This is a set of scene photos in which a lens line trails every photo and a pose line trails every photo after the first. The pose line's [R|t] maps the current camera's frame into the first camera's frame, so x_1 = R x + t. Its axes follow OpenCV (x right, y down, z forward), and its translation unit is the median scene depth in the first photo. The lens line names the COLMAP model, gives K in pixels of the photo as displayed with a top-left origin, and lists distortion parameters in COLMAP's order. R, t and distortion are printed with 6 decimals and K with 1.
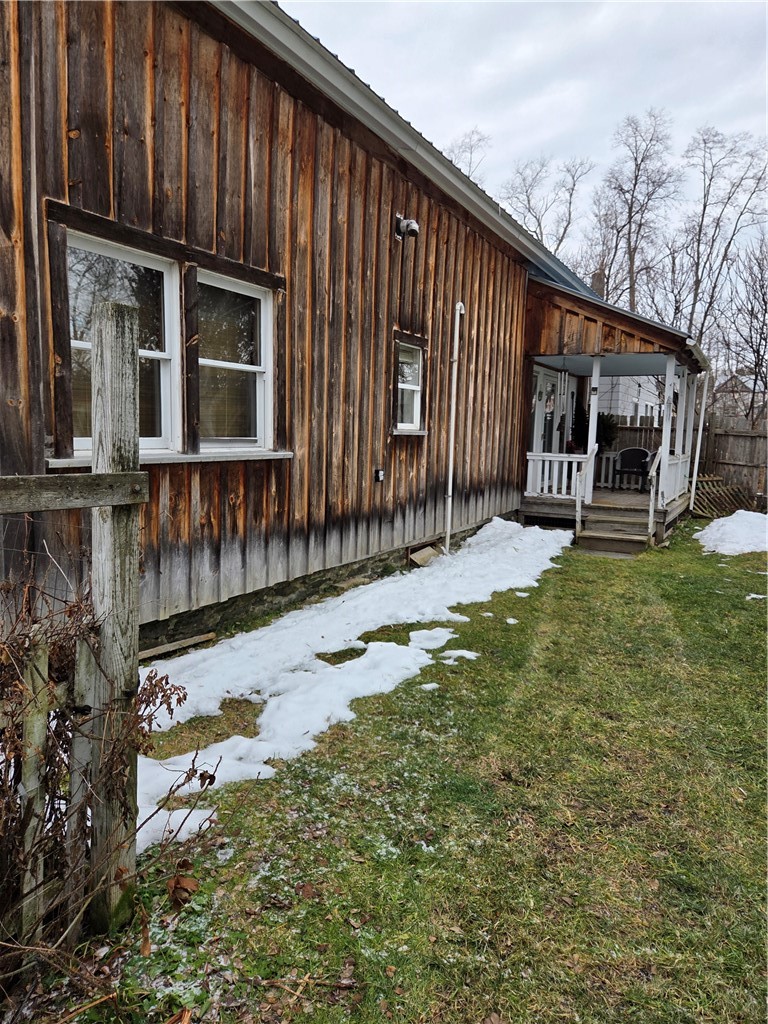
lens RADIAL K [[694.2, 0, 383.7], [0, 694.2, 518.2], [0, 0, 1]] dist [0.041668, -0.007884]
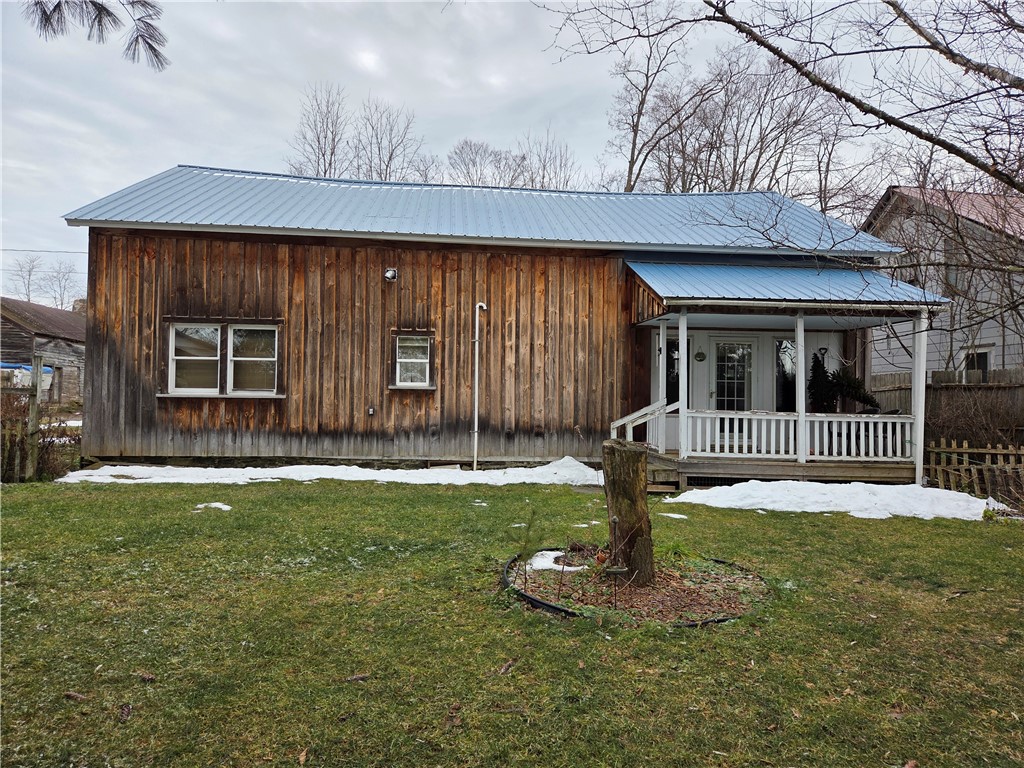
lens RADIAL K [[694.2, 0, 512.7], [0, 694.2, 378.5], [0, 0, 1]] dist [0.041668, -0.007884]
pose [[0.547887, -0.002748, -0.836548, 2.097613], [-0.112574, 0.990657, -0.076984, -0.061546], [0.828943, 0.136353, 0.542459, 0.404525]]
